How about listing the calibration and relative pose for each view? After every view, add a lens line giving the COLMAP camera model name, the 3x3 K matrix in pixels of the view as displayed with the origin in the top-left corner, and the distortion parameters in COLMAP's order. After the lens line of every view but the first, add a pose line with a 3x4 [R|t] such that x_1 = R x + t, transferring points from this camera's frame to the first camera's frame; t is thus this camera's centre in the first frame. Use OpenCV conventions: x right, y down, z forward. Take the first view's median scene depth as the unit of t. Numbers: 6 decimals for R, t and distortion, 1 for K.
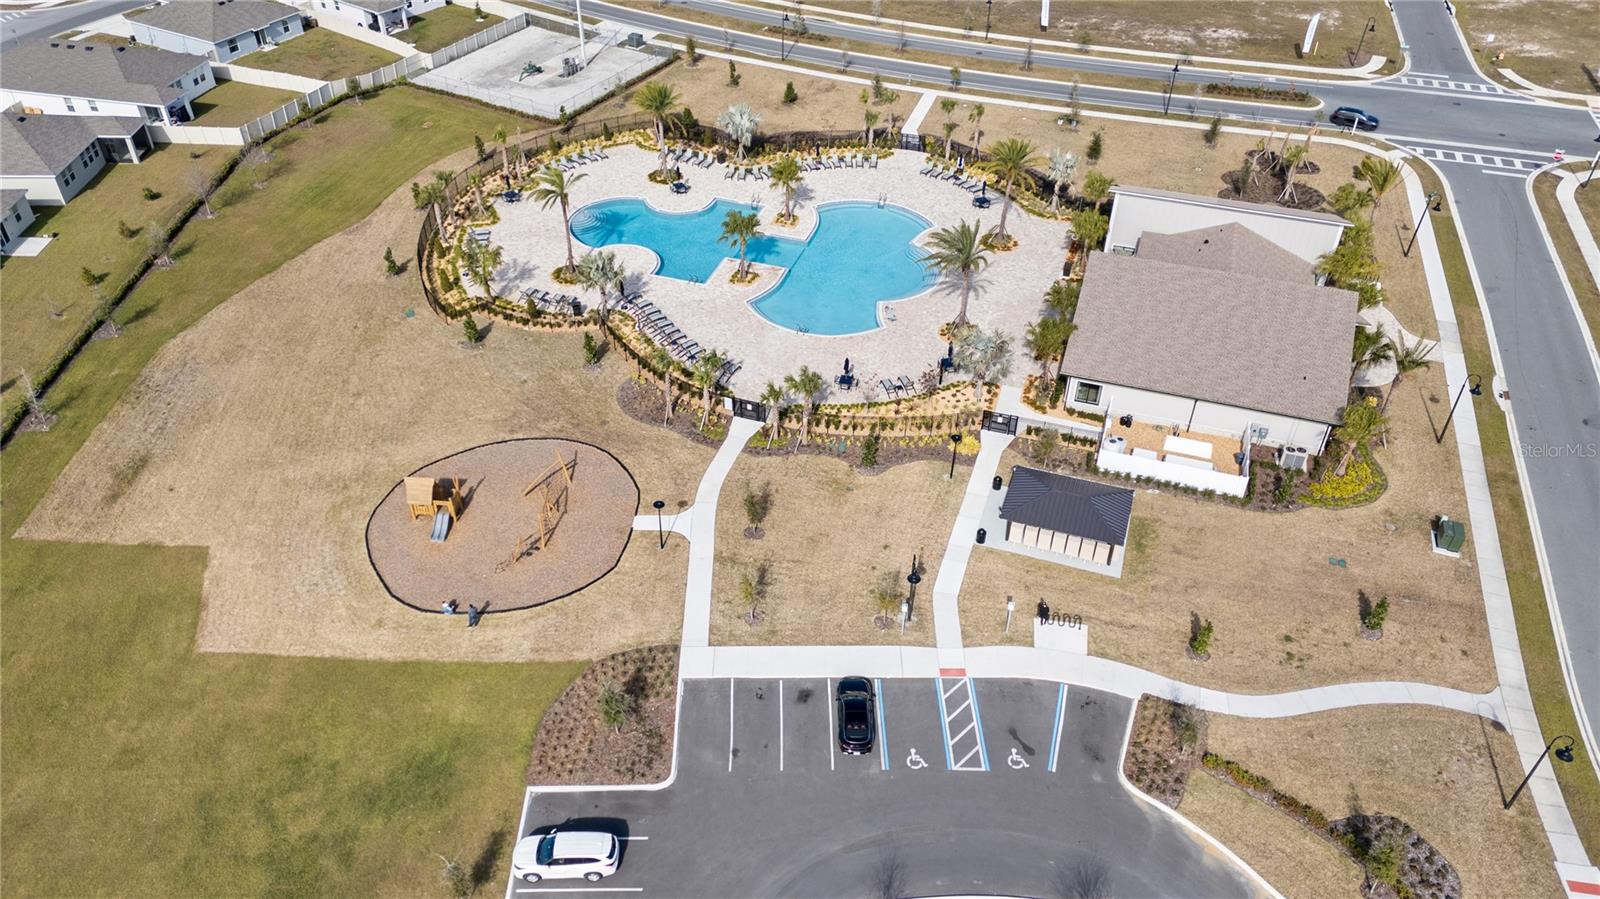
lens RADIAL K [[1173.3, 0, 800.0], [0, 1173.3, 449.5], [0, 0, 1]] dist [0.091031, -0.104245]
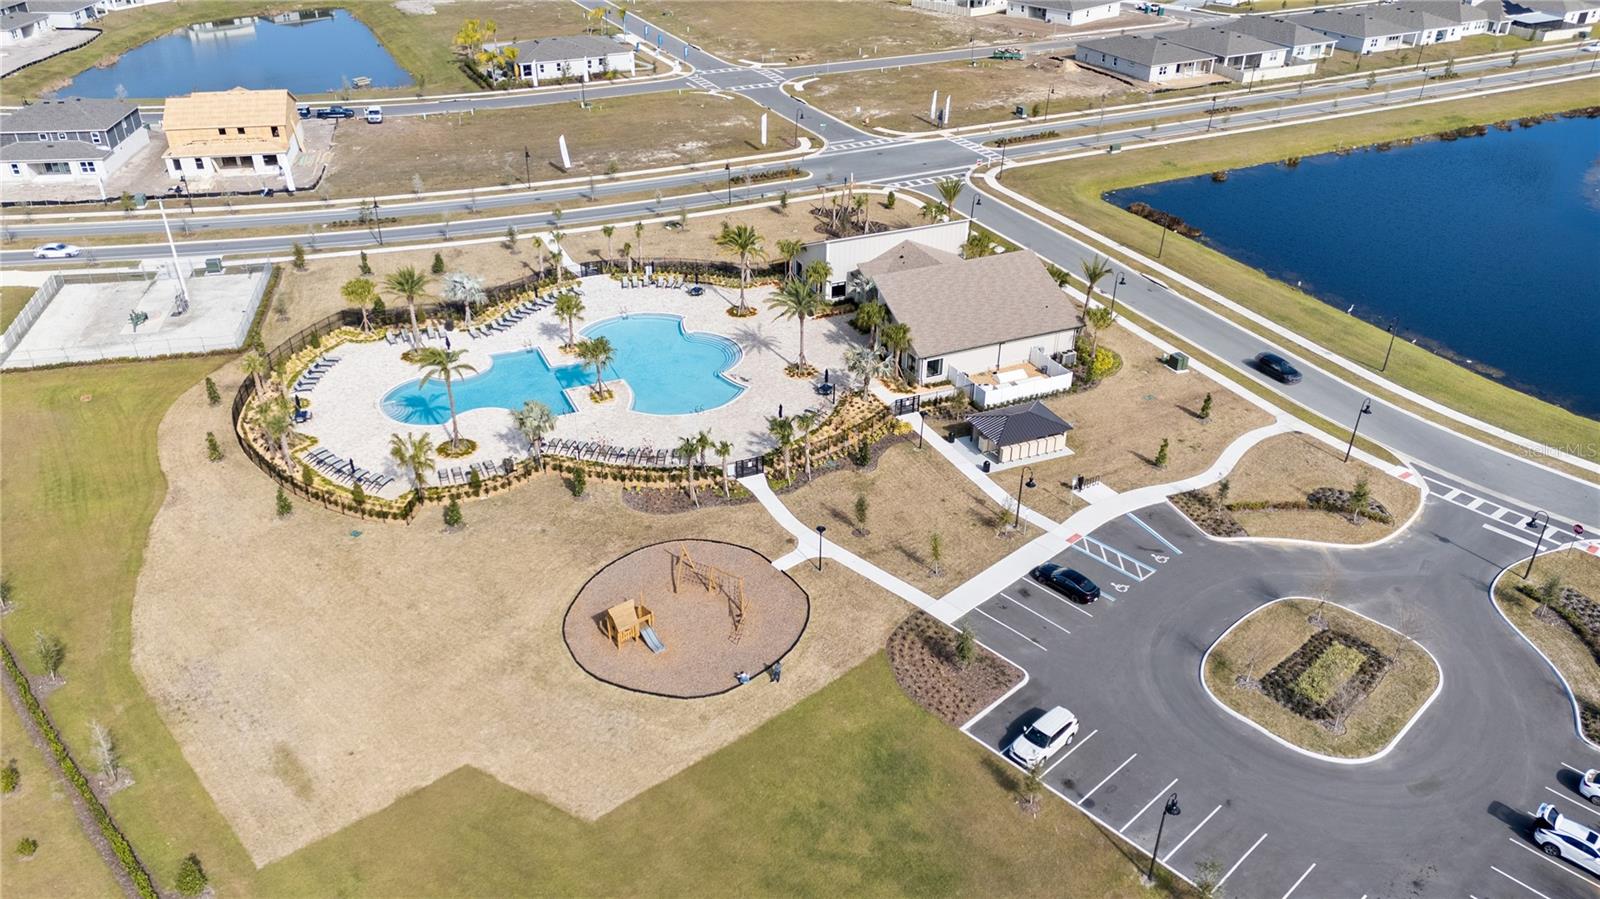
lens RADIAL K [[1173.3, 0, 800.0], [0, 1173.3, 449.5], [0, 0, 1]] dist [0.091031, -0.104245]
pose [[0.737337, -0.344258, 0.581223, -0.500445], [0.419841, 0.907584, 0.004953, -0.025844], [-0.529214, 0.240369, 0.813729, 0.017974]]
